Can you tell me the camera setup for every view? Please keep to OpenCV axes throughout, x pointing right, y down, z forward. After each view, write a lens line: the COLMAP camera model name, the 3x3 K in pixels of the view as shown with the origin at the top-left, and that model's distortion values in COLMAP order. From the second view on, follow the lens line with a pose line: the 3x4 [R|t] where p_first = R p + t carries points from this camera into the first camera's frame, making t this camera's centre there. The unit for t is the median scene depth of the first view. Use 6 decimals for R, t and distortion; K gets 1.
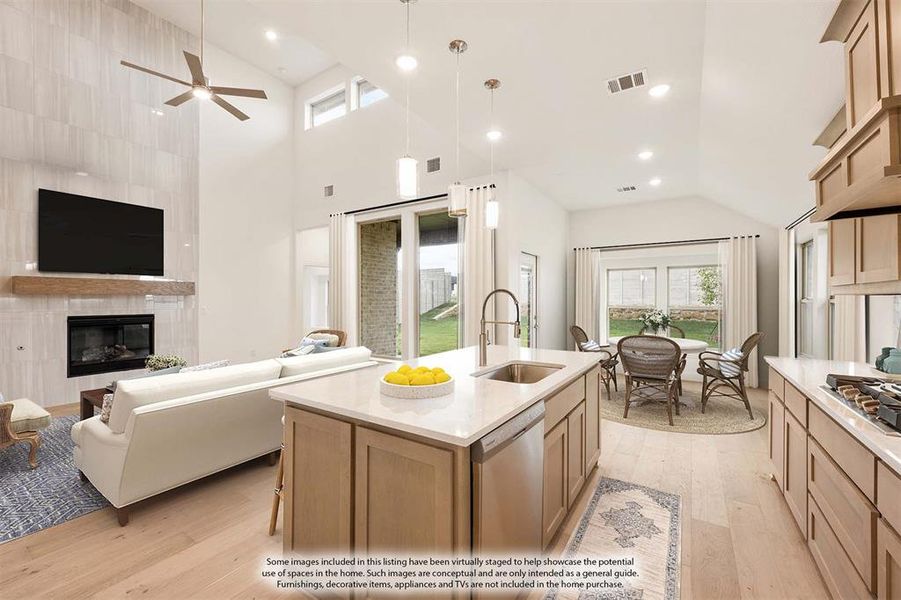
lens RADIAL K [[371.9, 0, 457.3], [0, 371.9, 297.7], [0, 0, 1]] dist [0.003065, -0.000007]
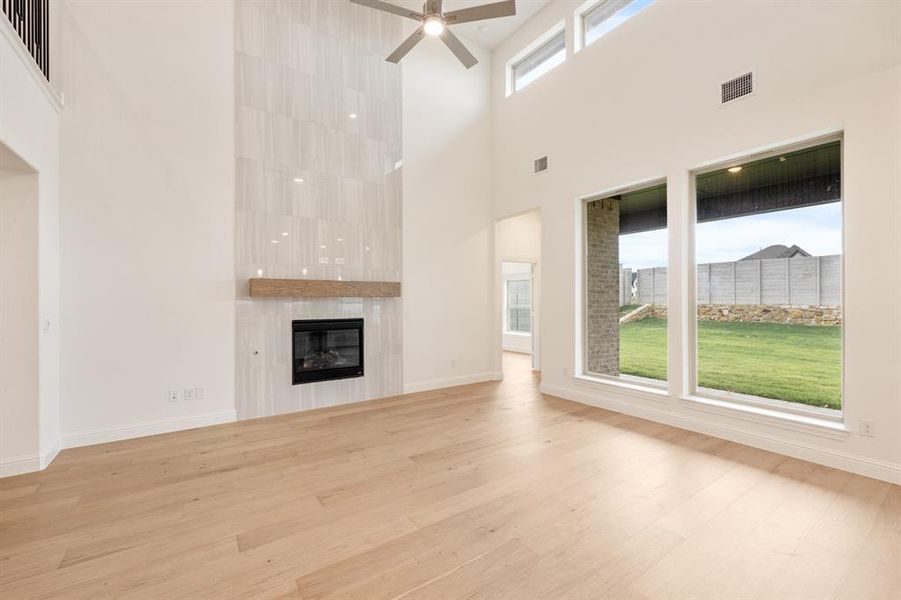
lens RADIAL K [[371.9, 0, 456.1], [0, 371.9, 298.2], [0, 0, 1]] dist [0.003065, -0.000007]
pose [[0.934368, -0.005718, -0.356265, -0.240992], [0.004923, 0.999983, -0.003138, -0.000366], [0.356277, 0.001178, 0.934380, 0.201361]]
